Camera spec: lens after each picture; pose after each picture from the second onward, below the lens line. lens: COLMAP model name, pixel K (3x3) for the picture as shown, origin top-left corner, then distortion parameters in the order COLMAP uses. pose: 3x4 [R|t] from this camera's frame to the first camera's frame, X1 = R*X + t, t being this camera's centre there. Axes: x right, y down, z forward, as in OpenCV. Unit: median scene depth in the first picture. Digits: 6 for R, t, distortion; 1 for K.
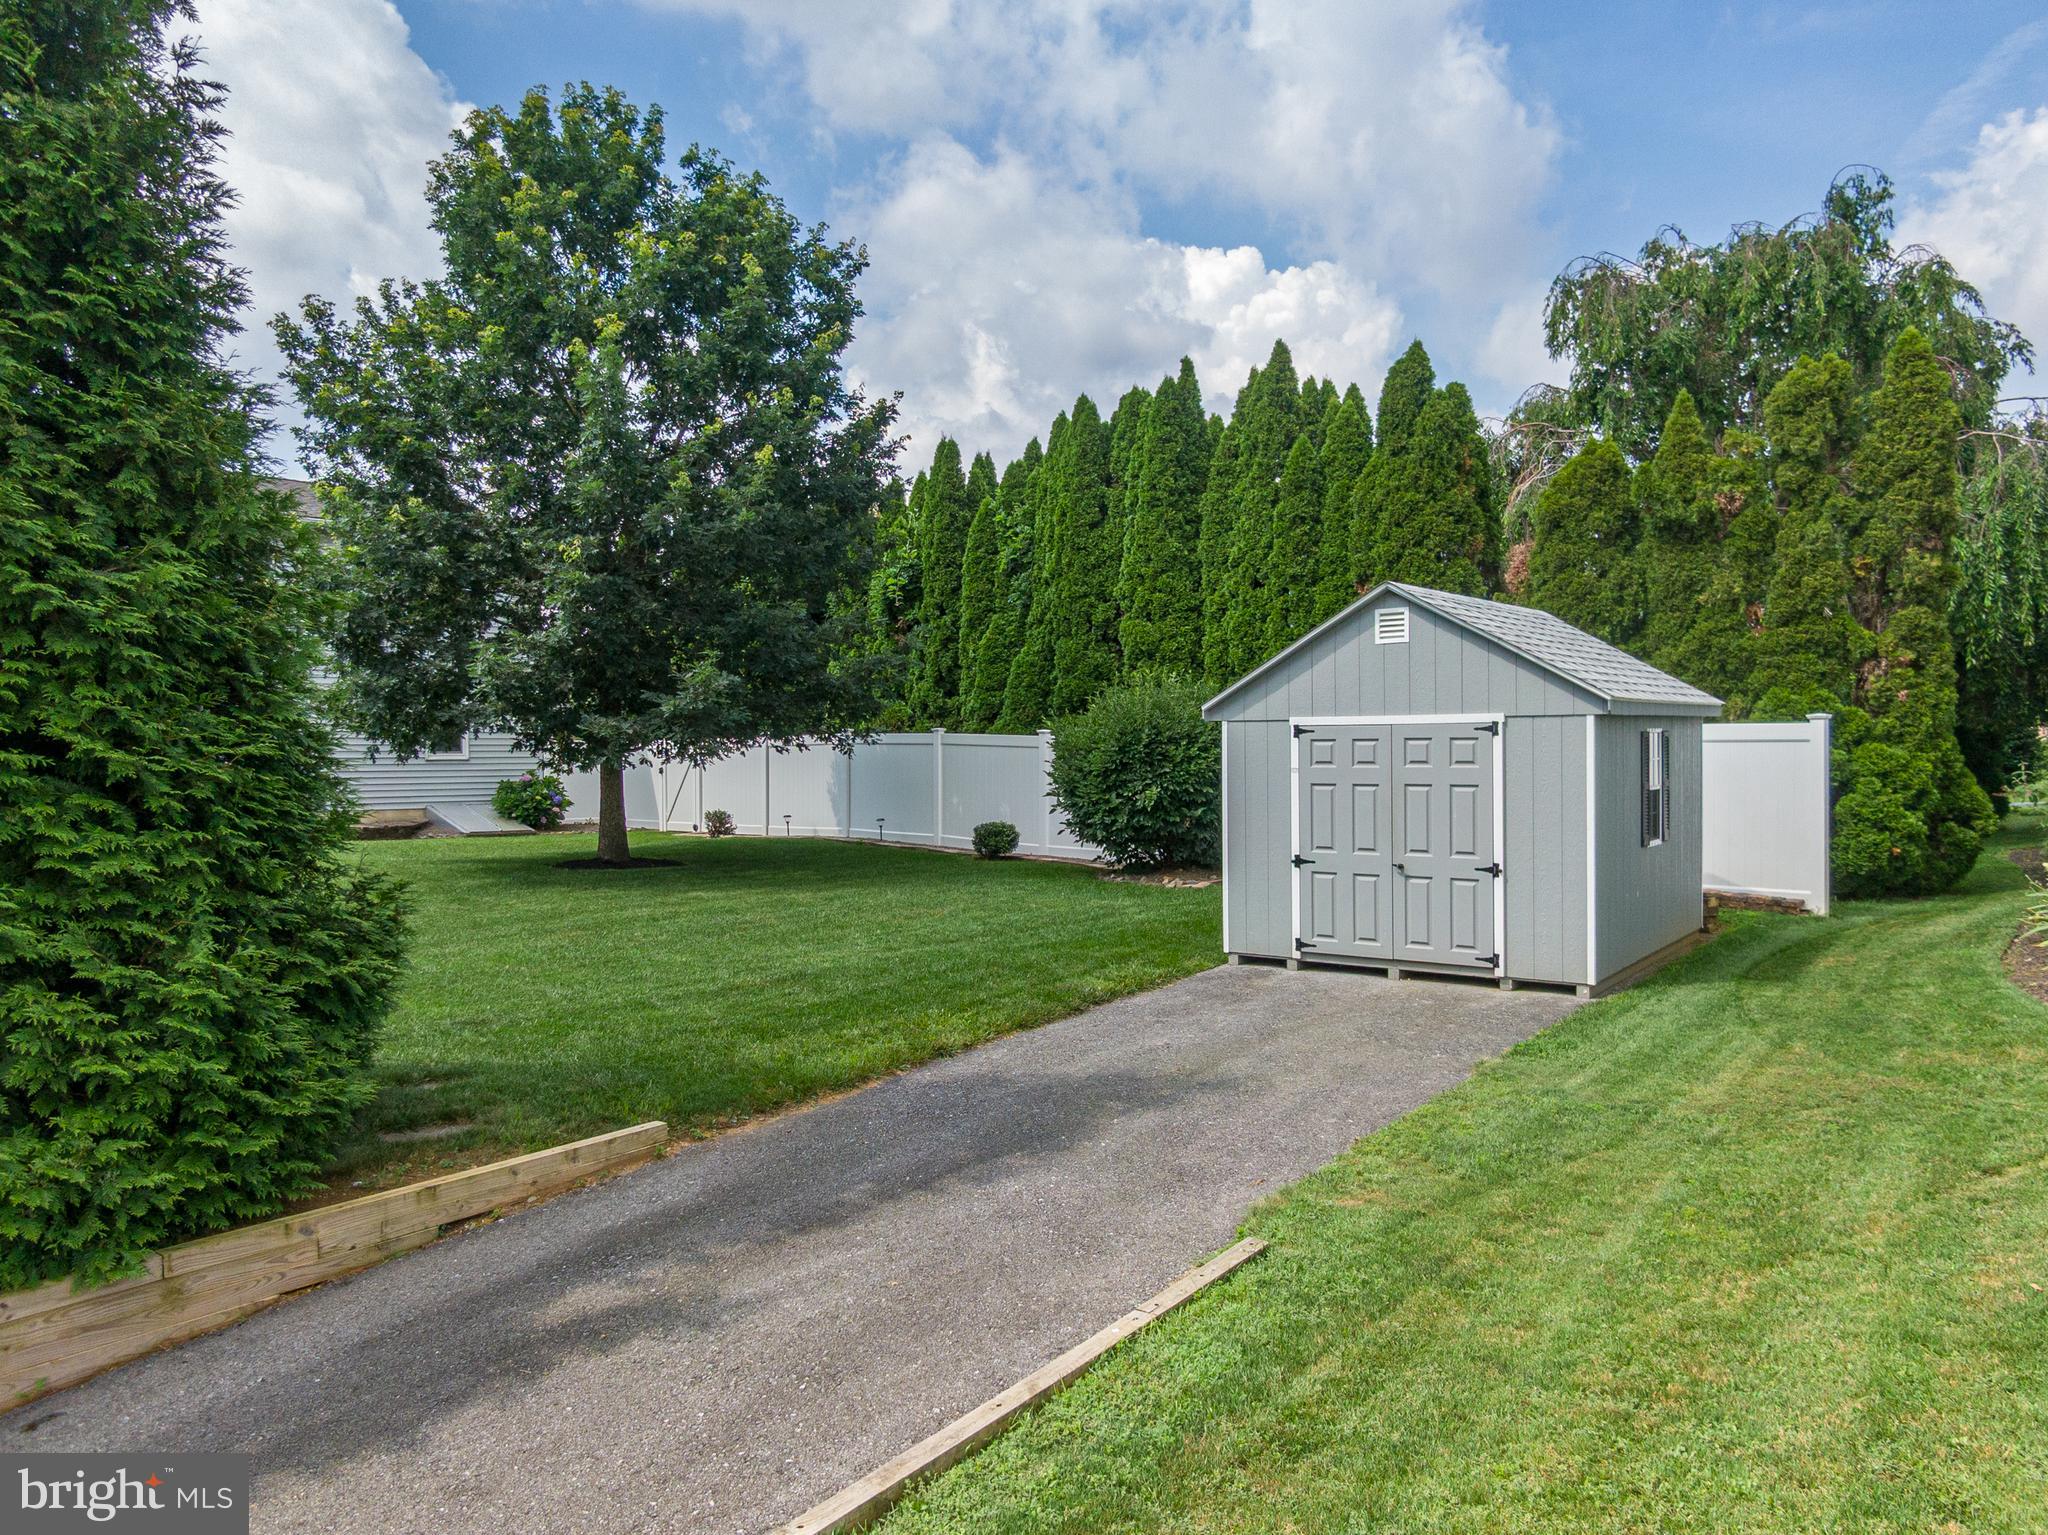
lens RADIAL K [[1449.1, 0, 1023.1], [0, 1449.1, 762.9], [0, 0, 1]] dist [0.010248, -0.003287]
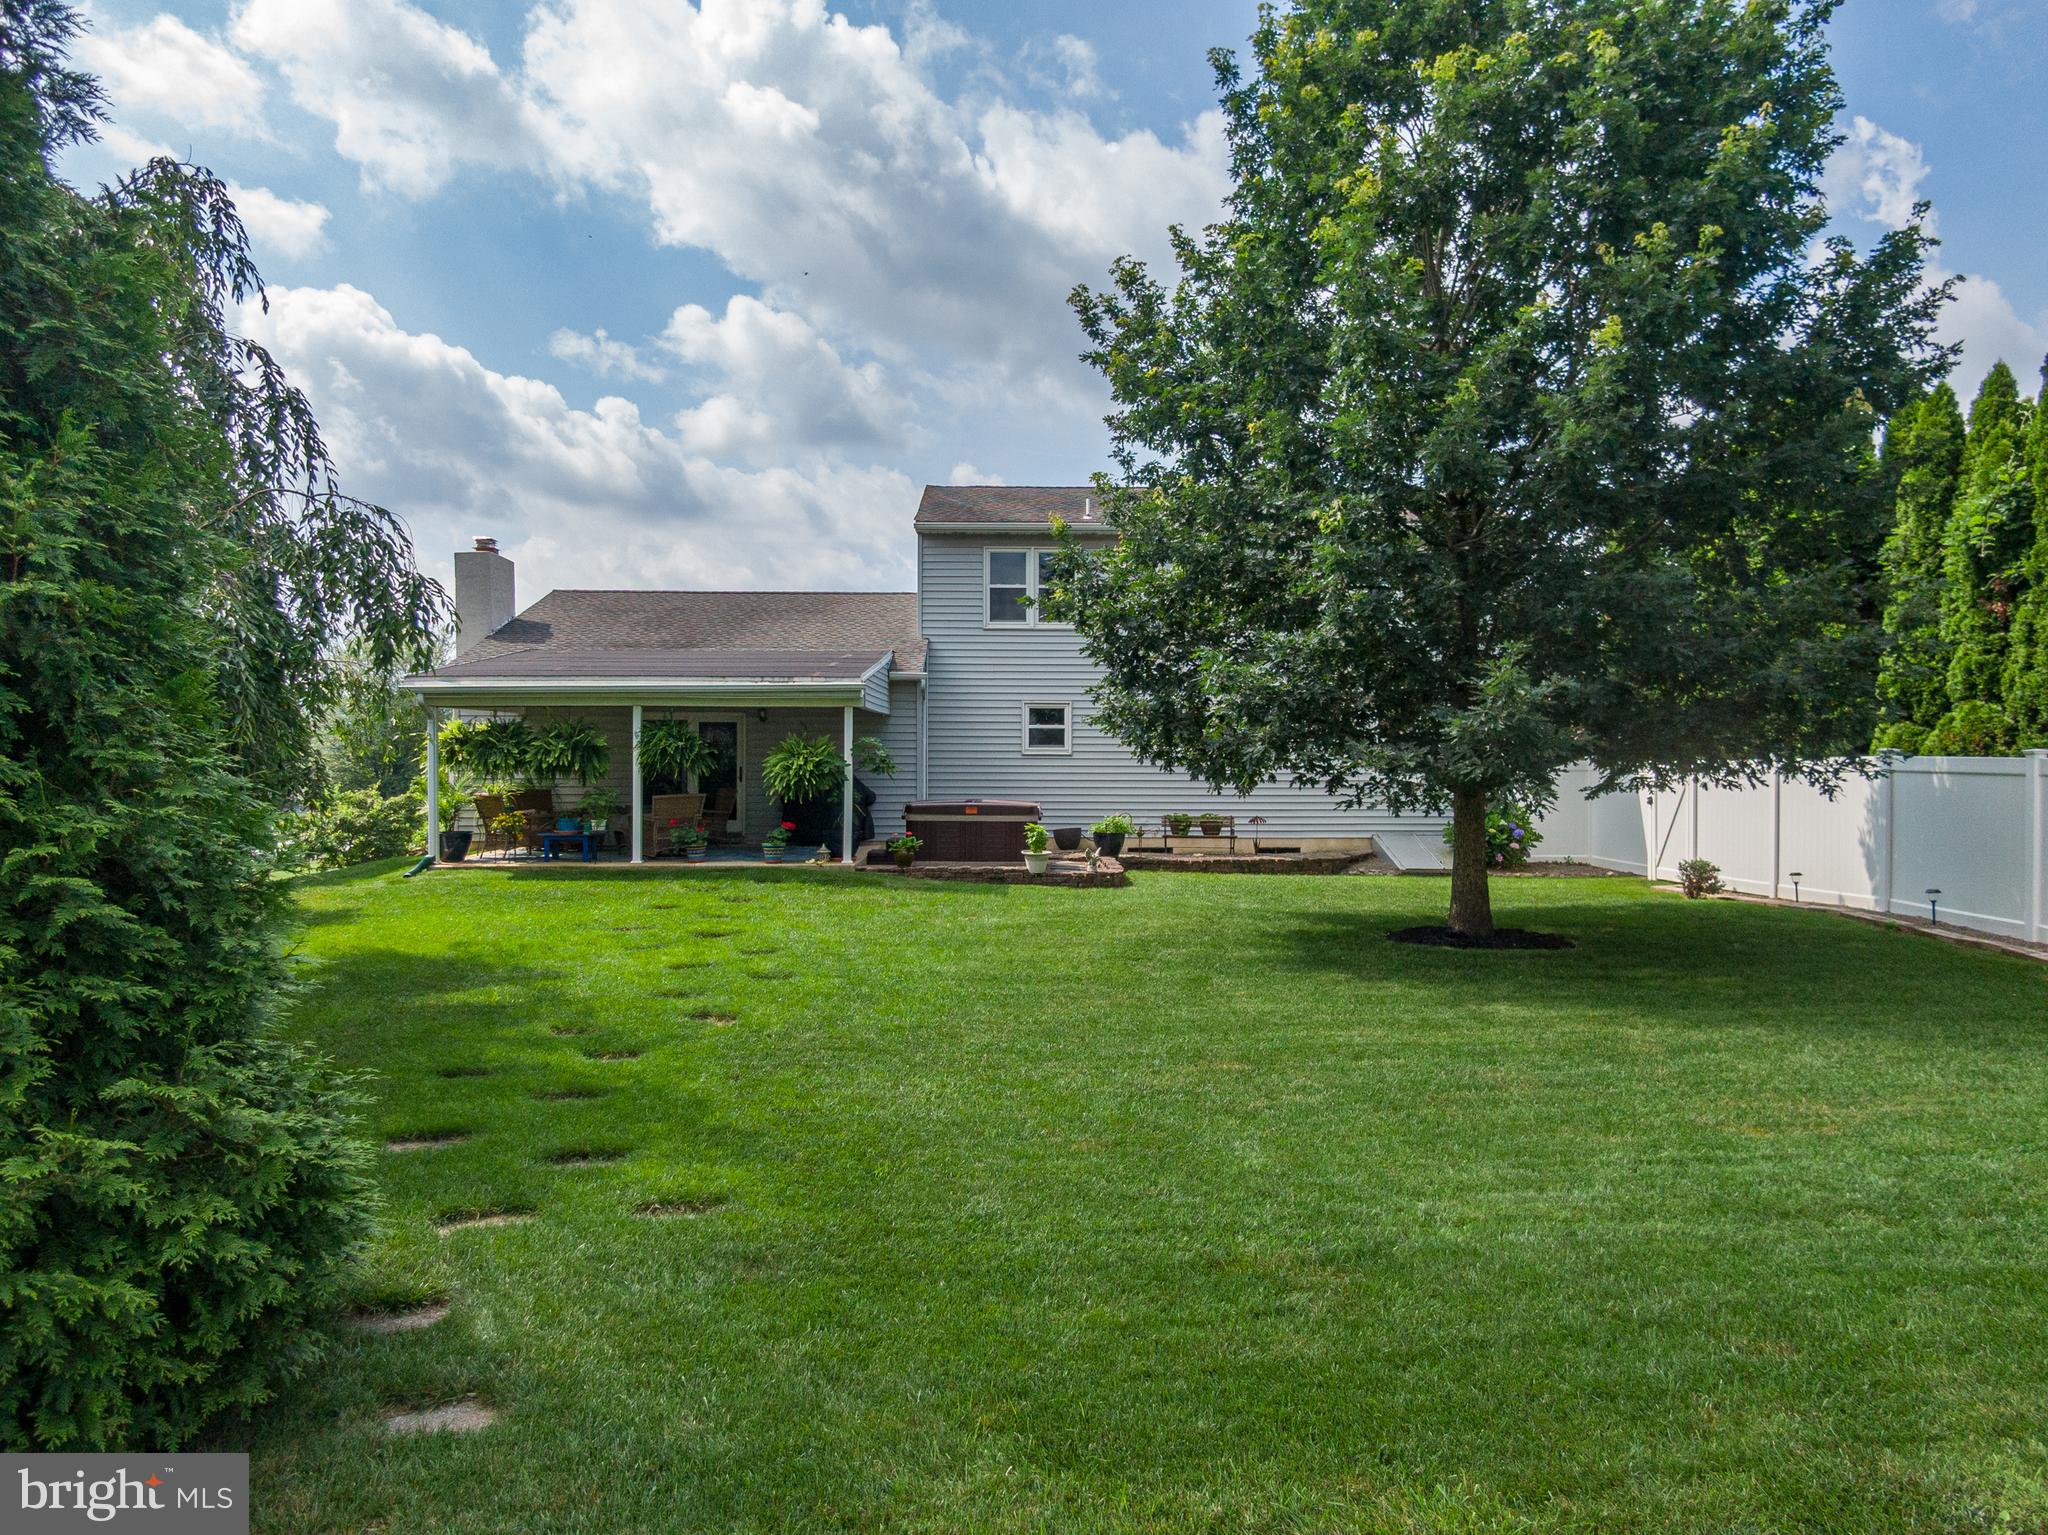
lens RADIAL K [[1449.1, 0, 1026.1], [0, 1449.1, 766.2], [0, 0, 1]] dist [0.010248, -0.003287]
pose [[0.724258, 0.004074, -0.689517, 0.051897], [-0.005208, 0.999986, 0.000437, -0.013440], [0.689510, 0.003274, 0.724269, 0.239201]]
